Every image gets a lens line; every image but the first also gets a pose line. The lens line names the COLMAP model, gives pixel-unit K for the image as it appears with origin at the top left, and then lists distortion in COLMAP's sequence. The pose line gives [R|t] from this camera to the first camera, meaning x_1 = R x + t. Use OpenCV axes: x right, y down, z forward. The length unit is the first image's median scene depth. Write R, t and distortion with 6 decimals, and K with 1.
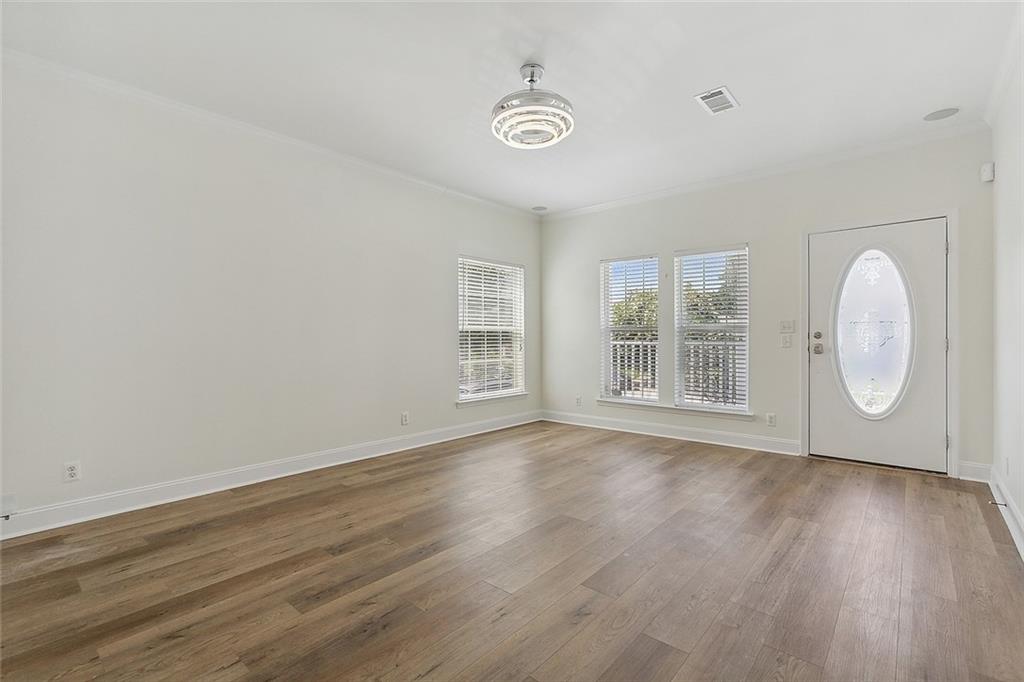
lens RADIAL K [[467.0, 0, 512.8], [0, 467.0, 339.2], [0, 0, 1]] dist [-0.015755, 0.005838]
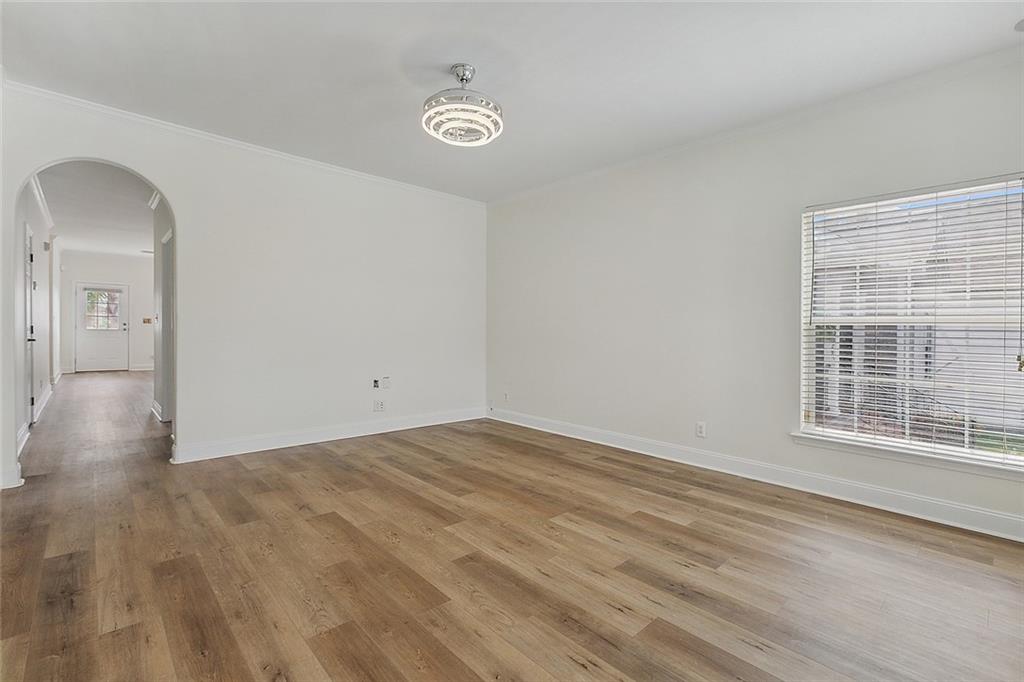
lens RADIAL K [[467.0, 0, 509.5], [0, 467.0, 339.2], [0, 0, 1]] dist [-0.015755, 0.005838]
pose [[-0.120305, 0.018690, -0.992561, 0.824275], [-0.017775, 0.999622, 0.020977, -0.007865], [0.992578, 0.020167, -0.119927, 0.961274]]
